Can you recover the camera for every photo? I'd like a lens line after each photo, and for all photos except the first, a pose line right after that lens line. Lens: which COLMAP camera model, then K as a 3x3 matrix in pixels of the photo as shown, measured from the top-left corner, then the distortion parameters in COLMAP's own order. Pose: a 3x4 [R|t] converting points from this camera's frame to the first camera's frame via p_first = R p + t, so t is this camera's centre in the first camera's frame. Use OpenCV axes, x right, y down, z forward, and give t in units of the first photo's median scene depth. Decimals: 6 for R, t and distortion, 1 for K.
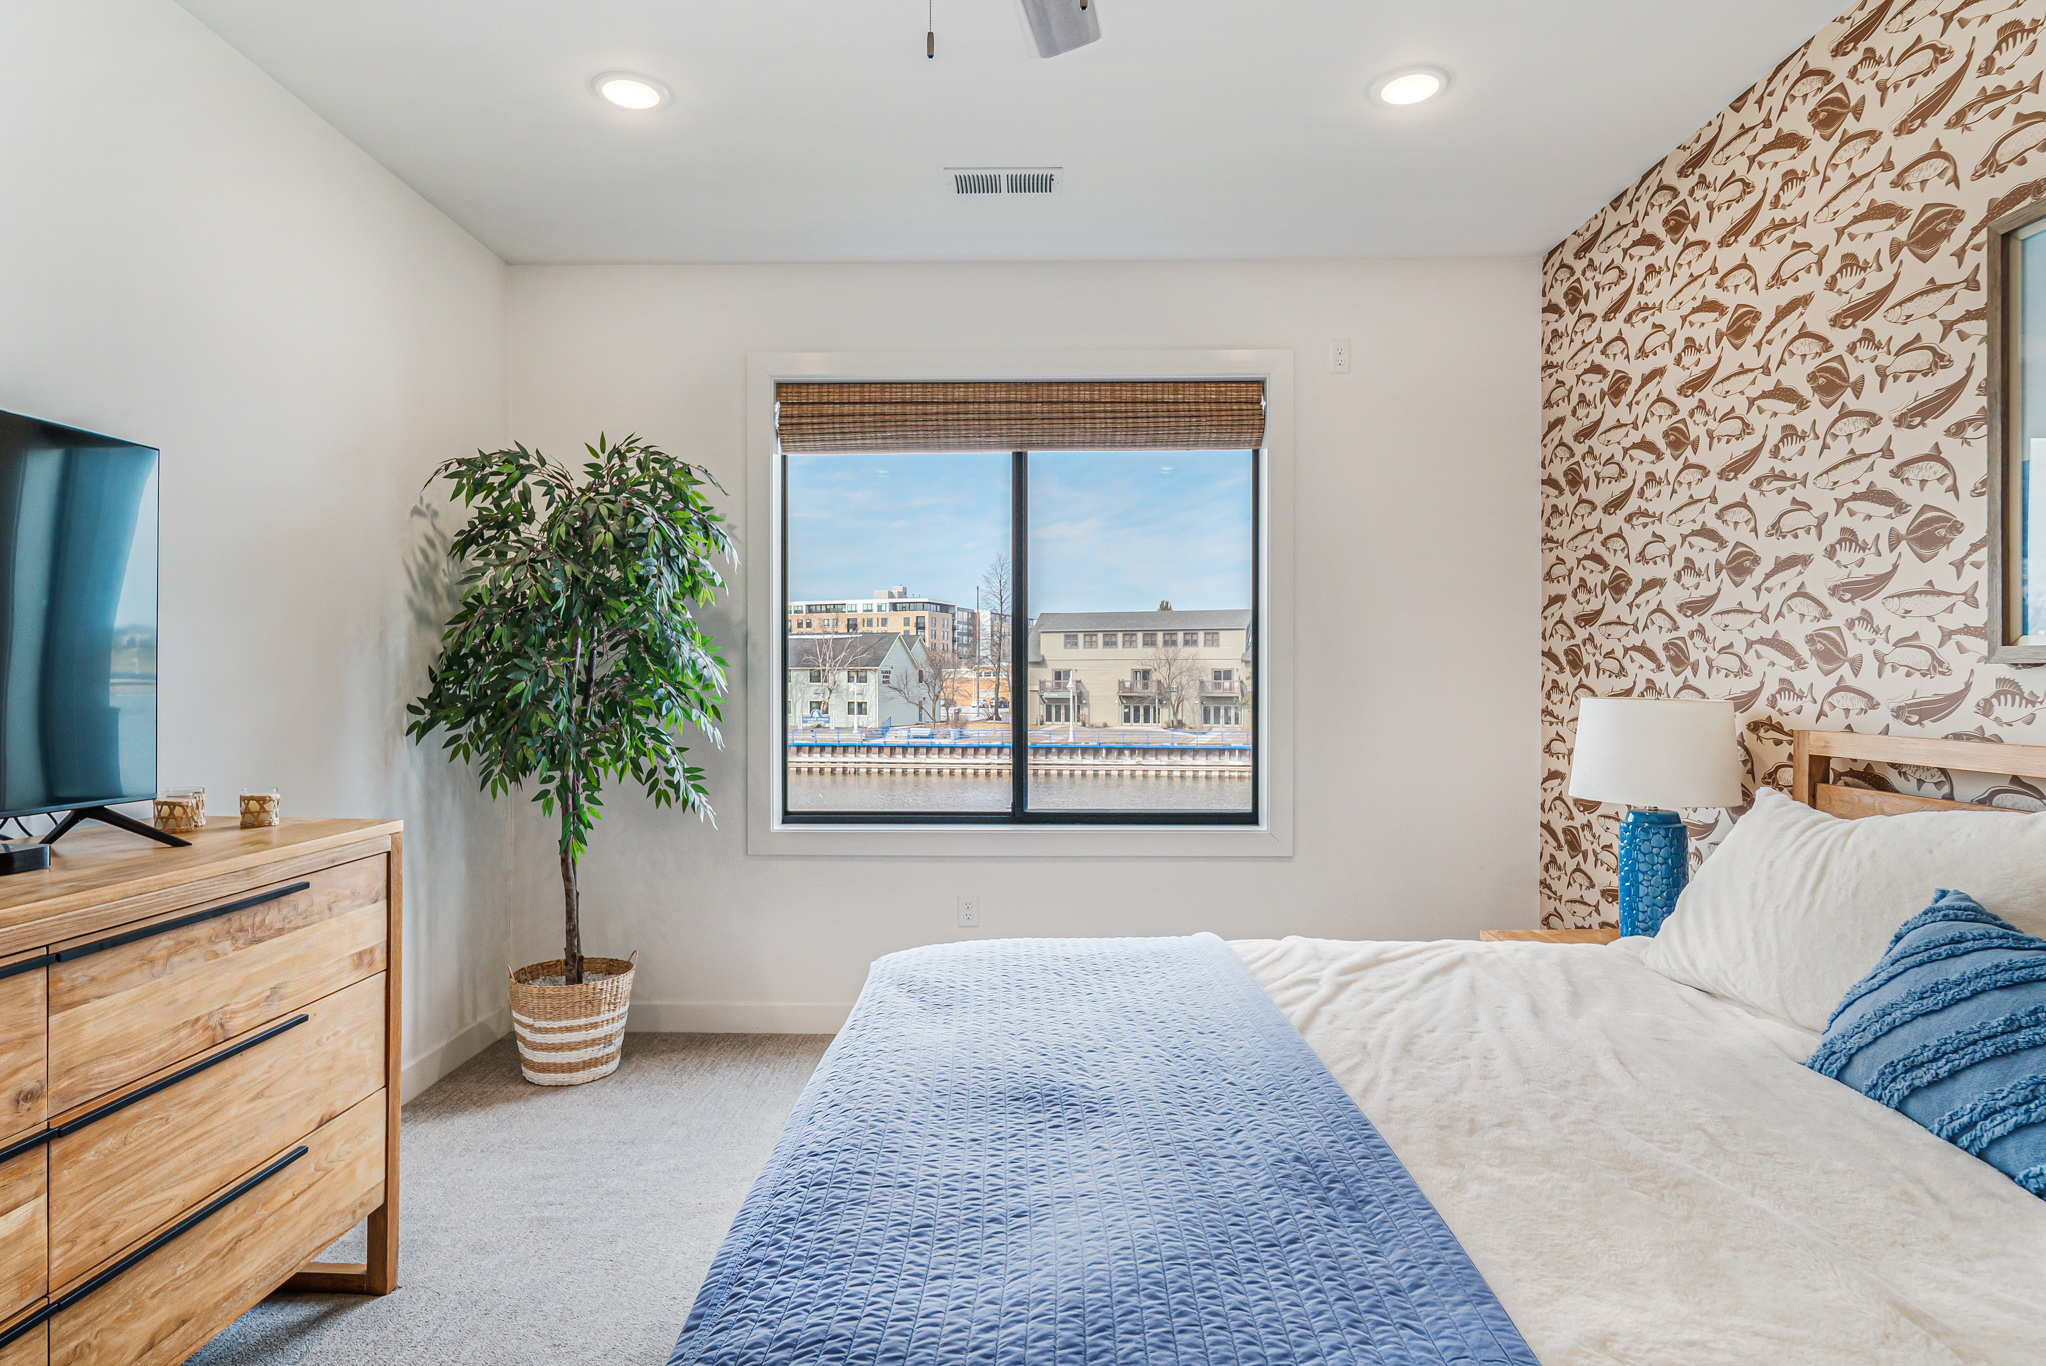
lens RADIAL K [[1132.5, 0, 1023.0], [0, 1132.5, 683.0], [0, 0, 1]] dist [0.000685, 0.001258]
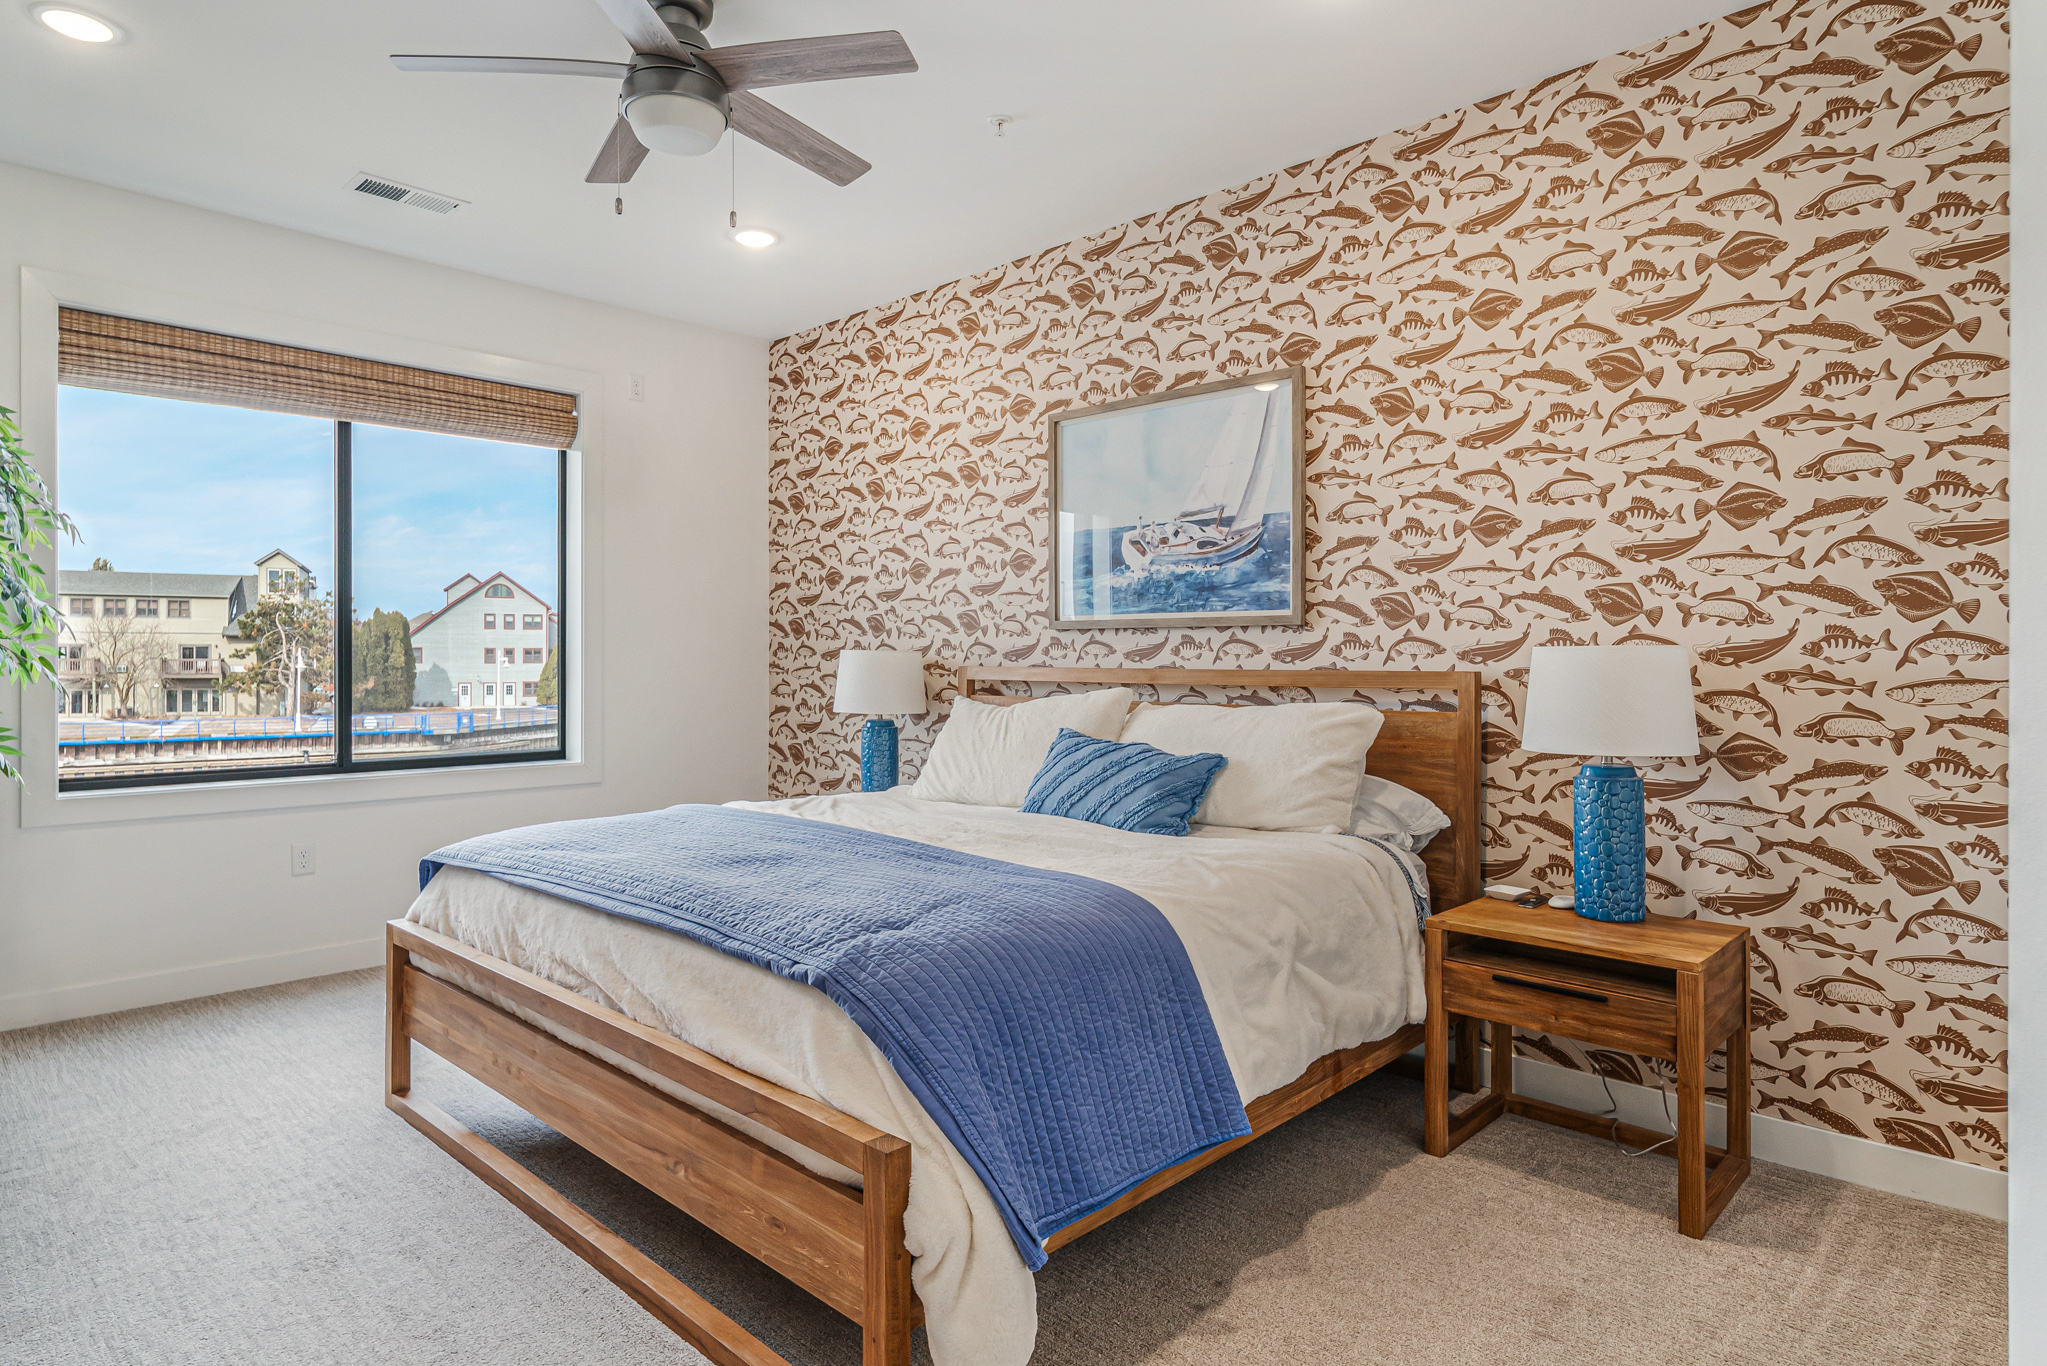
lens RADIAL K [[1157.7, 0, 1022.4], [0, 1157.7, 658.7], [0, 0, 1]] dist [-0.000114, 0.001326]
pose [[0.675959, 0.001722, 0.736937, -0.435775], [0.002059, 0.999989, -0.004225, 0.026975], [-0.736936, 0.004373, 0.675948, -0.227164]]
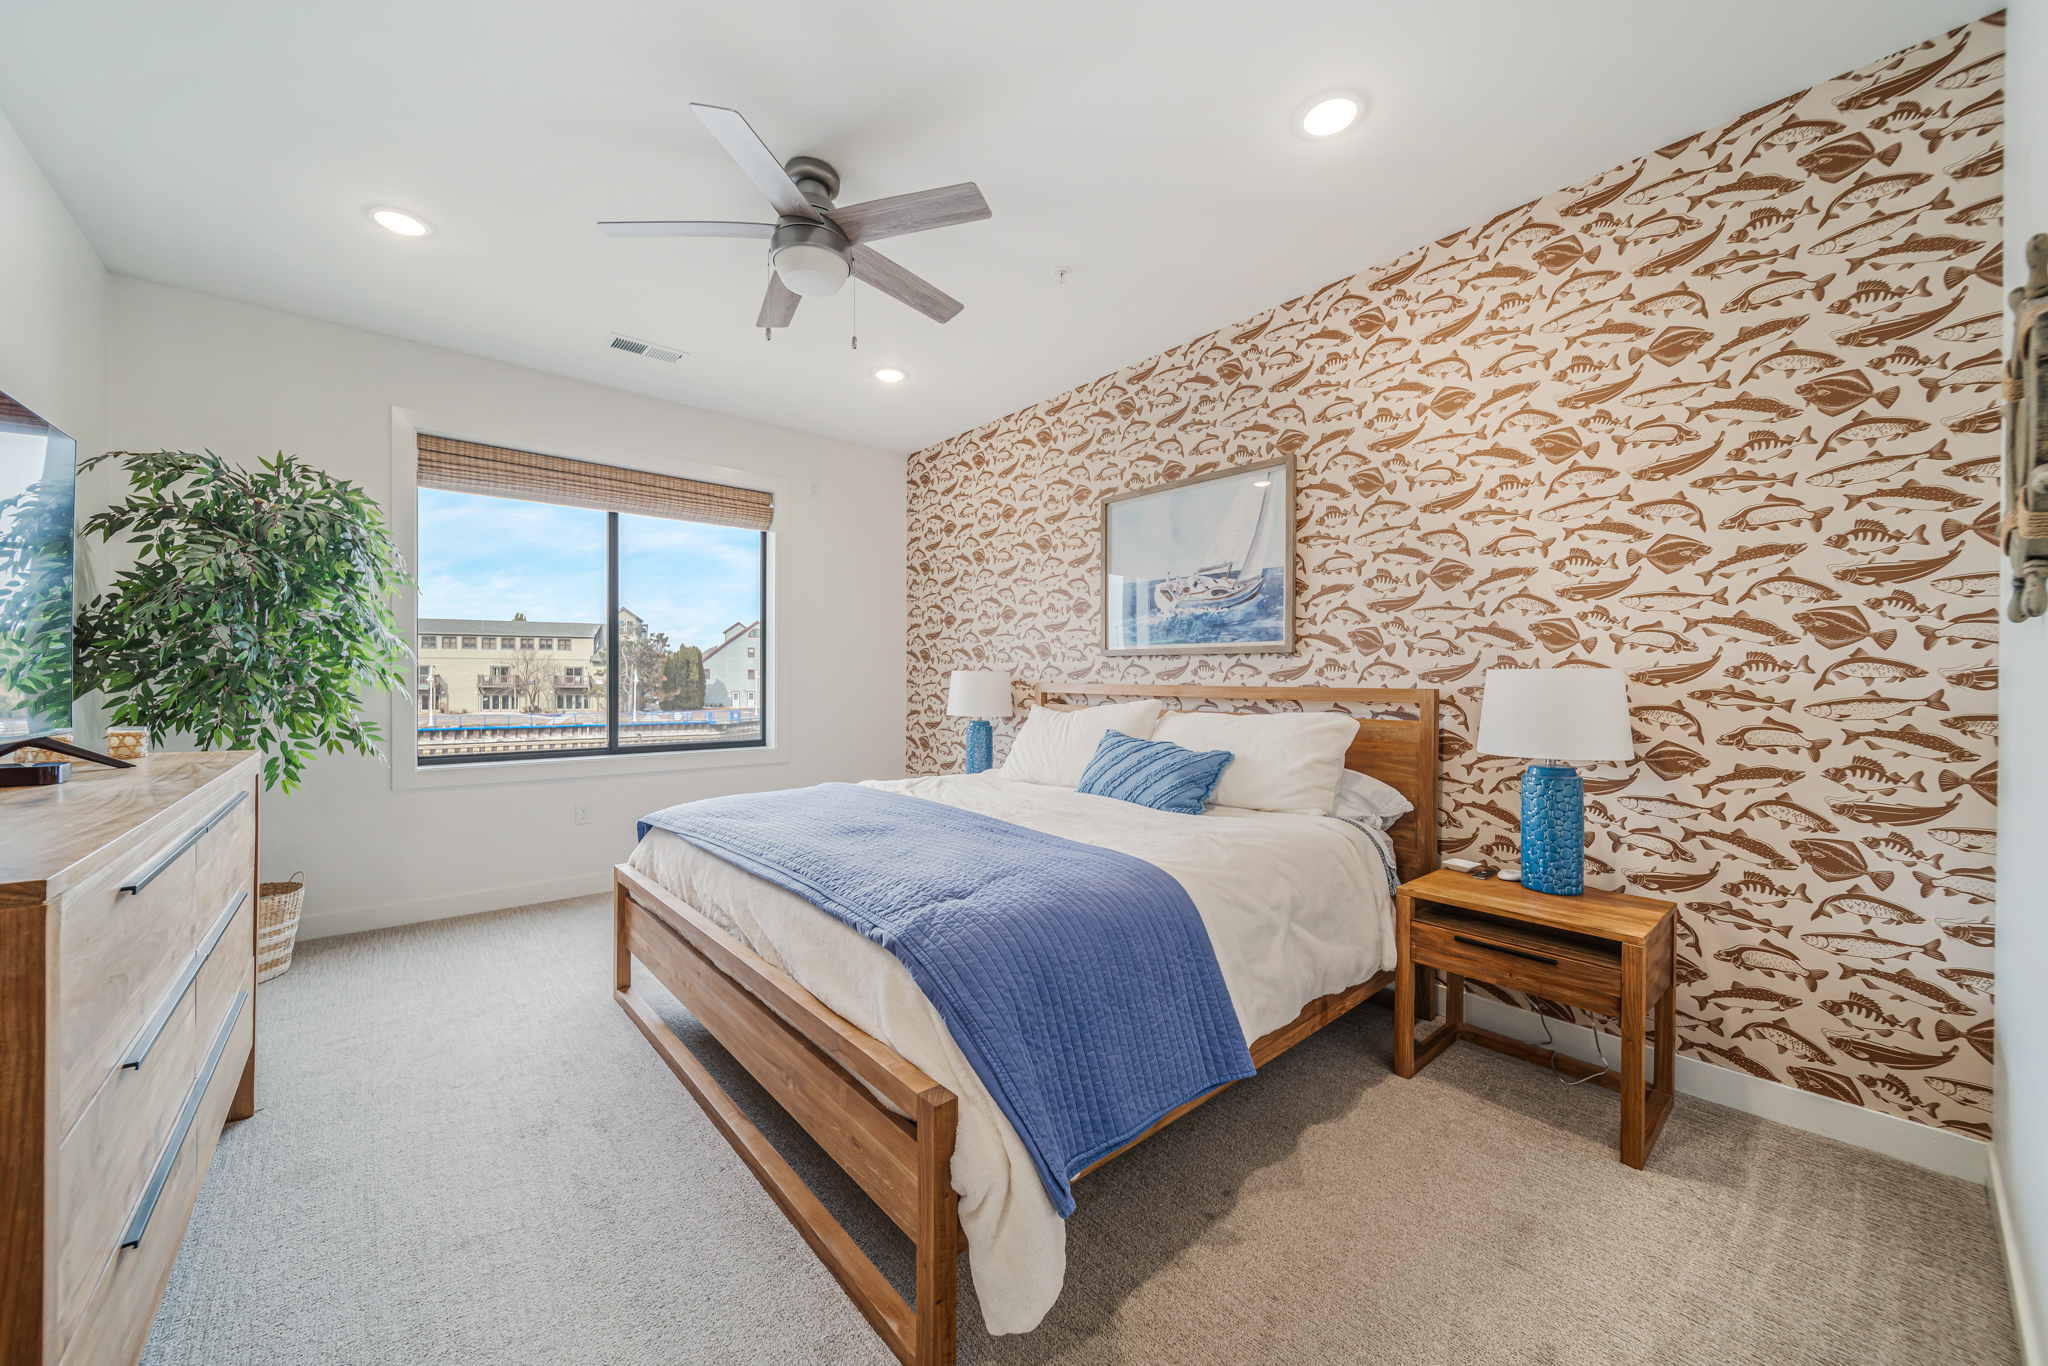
lens RADIAL K [[756.6, 0, 1024.0], [0, 756.6, 683.0], [0, 0, 1]] dist [-0.004789, -0.000250]
pose [[0.740024, -0.000159, 0.672581, -0.328322], [-0.002436, 0.999993, 0.002917, 0.026753], [-0.672576, -0.003797, 0.740018, -0.152786]]
